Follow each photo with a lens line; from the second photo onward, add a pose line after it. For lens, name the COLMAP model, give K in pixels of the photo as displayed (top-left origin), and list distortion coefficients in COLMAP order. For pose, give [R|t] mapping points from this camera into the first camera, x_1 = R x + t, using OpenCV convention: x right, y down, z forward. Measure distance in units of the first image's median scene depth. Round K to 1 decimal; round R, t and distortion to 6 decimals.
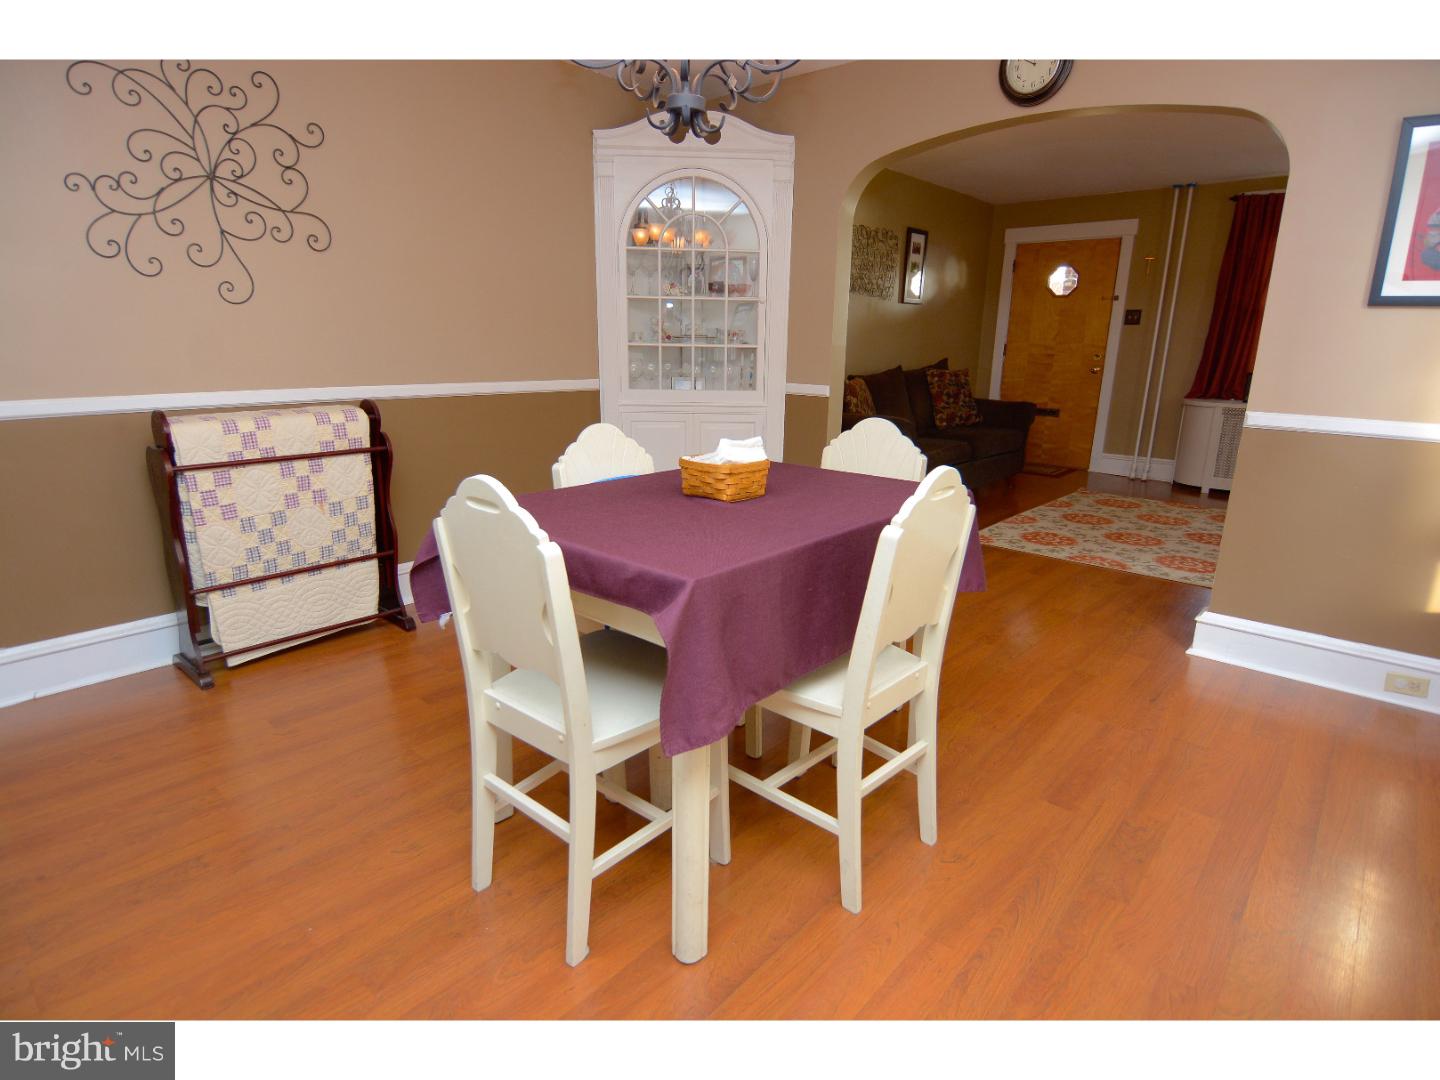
lens RADIAL K [[761.3, 0, 720.0], [0, 761.3, 540.0], [0, 0, 1]] dist [0.012644, -0.026885]
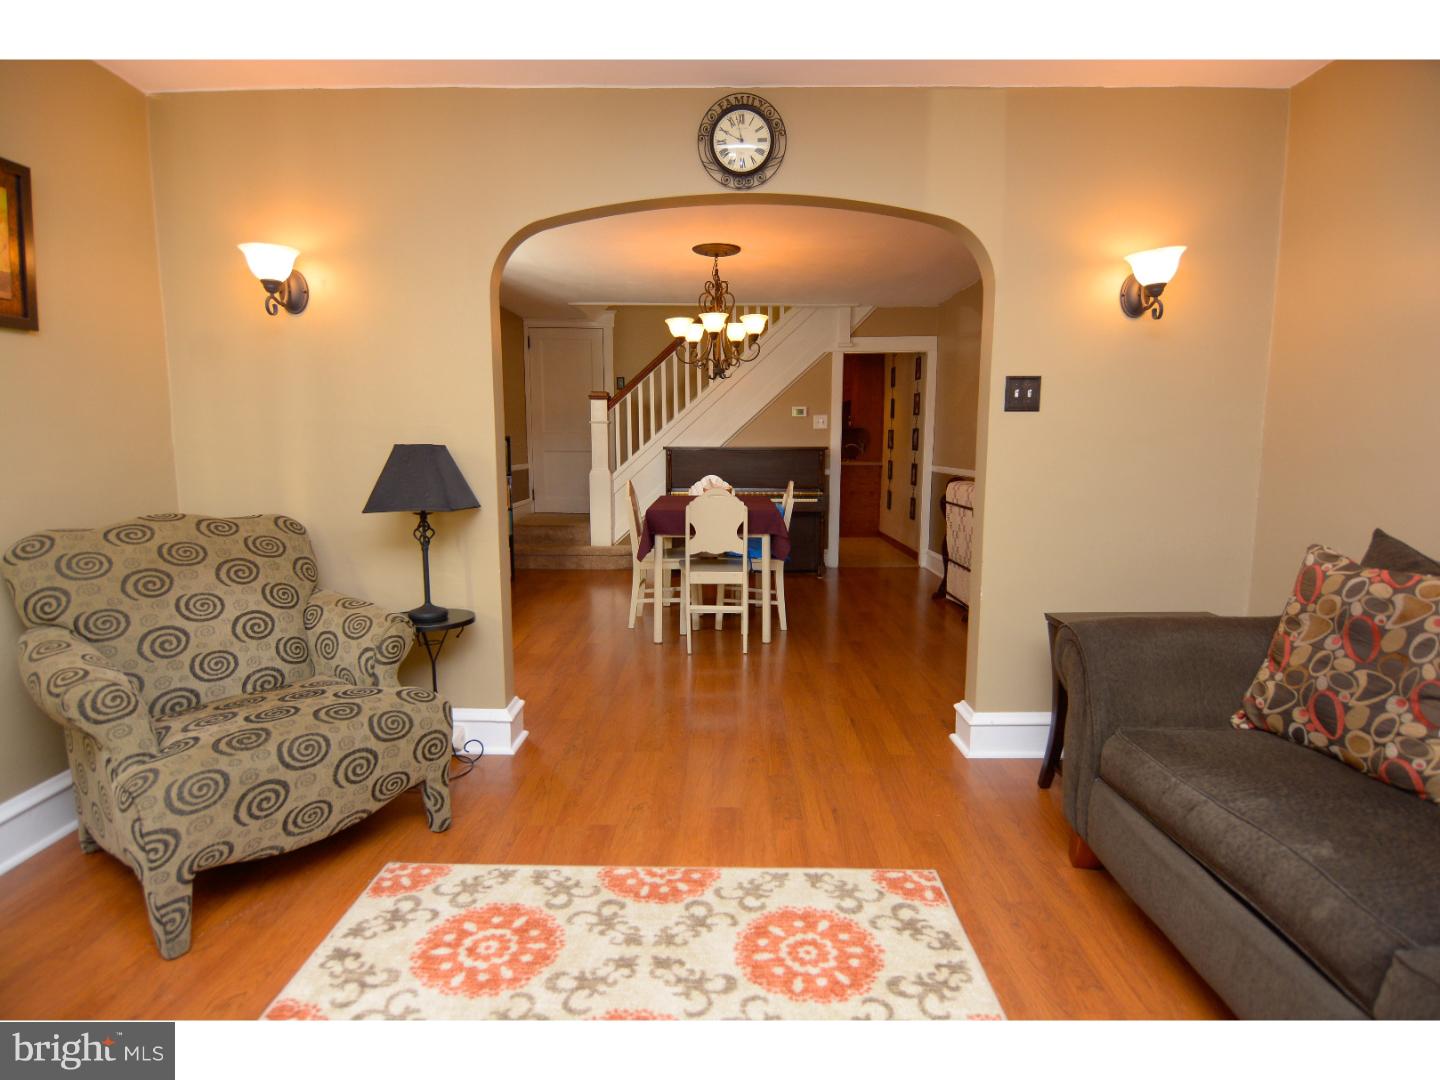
lens RADIAL K [[761.3, 0, 720.0], [0, 761.3, 540.0], [0, 0, 1]] dist [0.012644, -0.026885]
pose [[-0.752356, 0.069992, -0.655028, 1.216396], [-0.182229, 0.933426, 0.309046, -0.528398], [0.633050, 0.351877, -0.689514, 2.025569]]
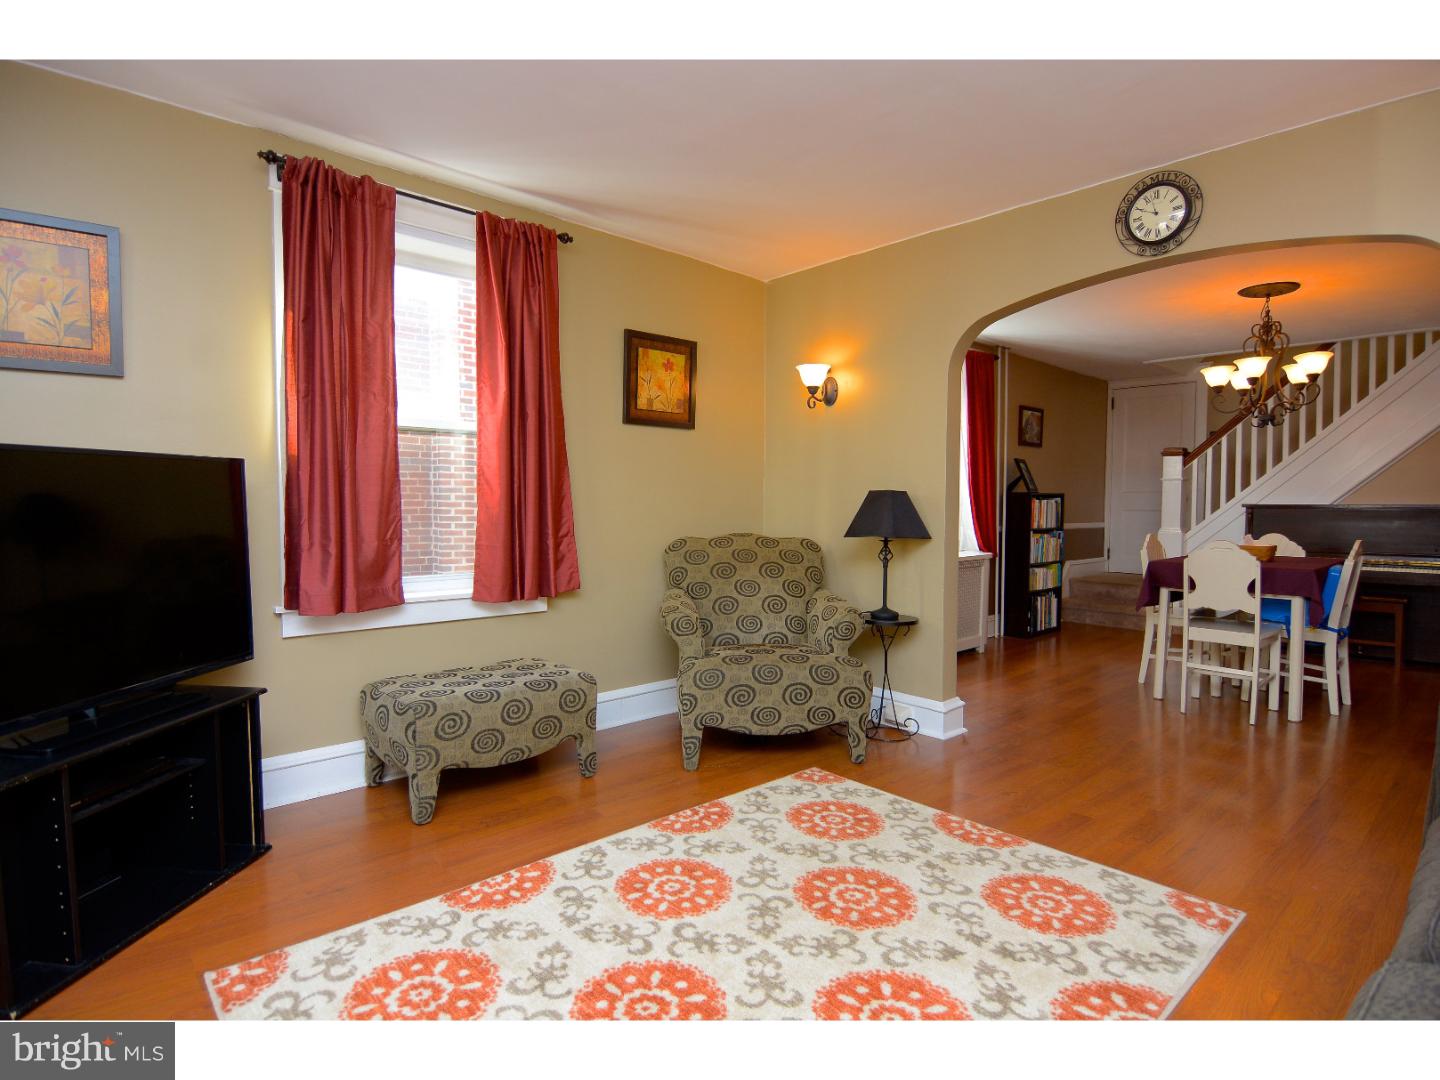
lens RADIAL K [[761.3, 0, 720.0], [0, 761.3, 540.0], [0, 0, 1]] dist [0.012644, -0.026885]
pose [[-0.994889, -0.024260, 0.098015, 1.015063], [0.006466, 0.953409, 0.301612, -0.598004], [-0.100766, 0.300704, -0.948379, 2.408895]]
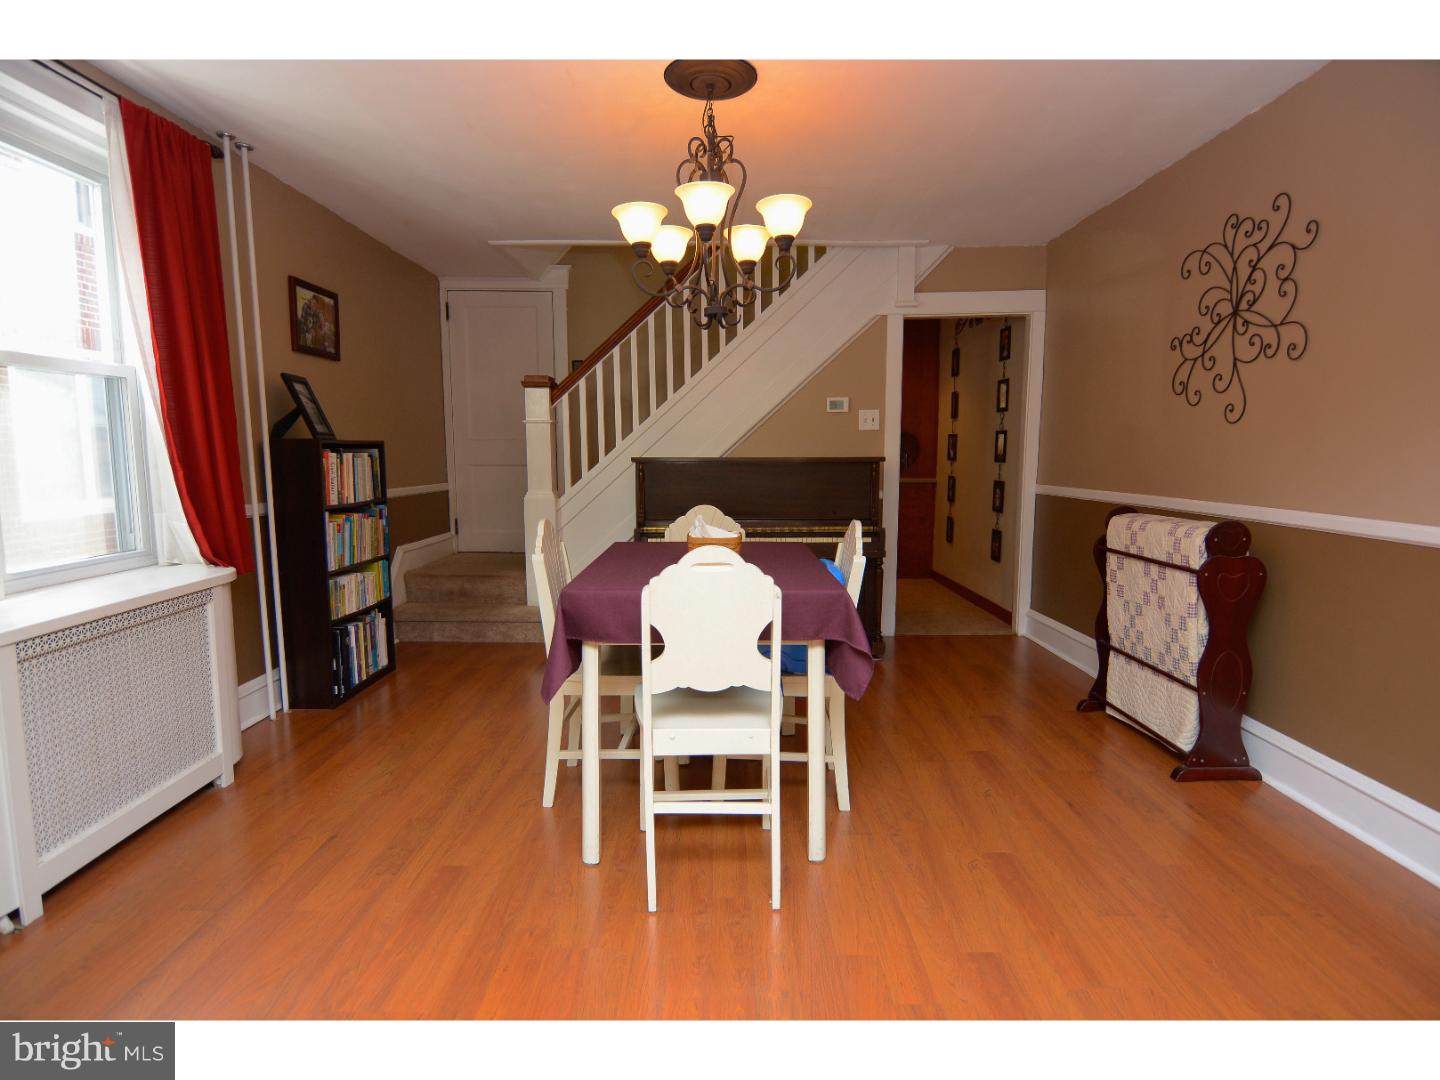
lens RADIAL K [[761.3, 0, 720.0], [0, 761.3, 540.0], [0, 0, 1]] dist [0.012644, -0.026885]
pose [[-0.751784, 0.061253, -0.656559, 0.631546], [-0.178880, 0.939397, 0.292465, -0.350822], [0.634683, 0.337315, -0.695266, 1.382286]]
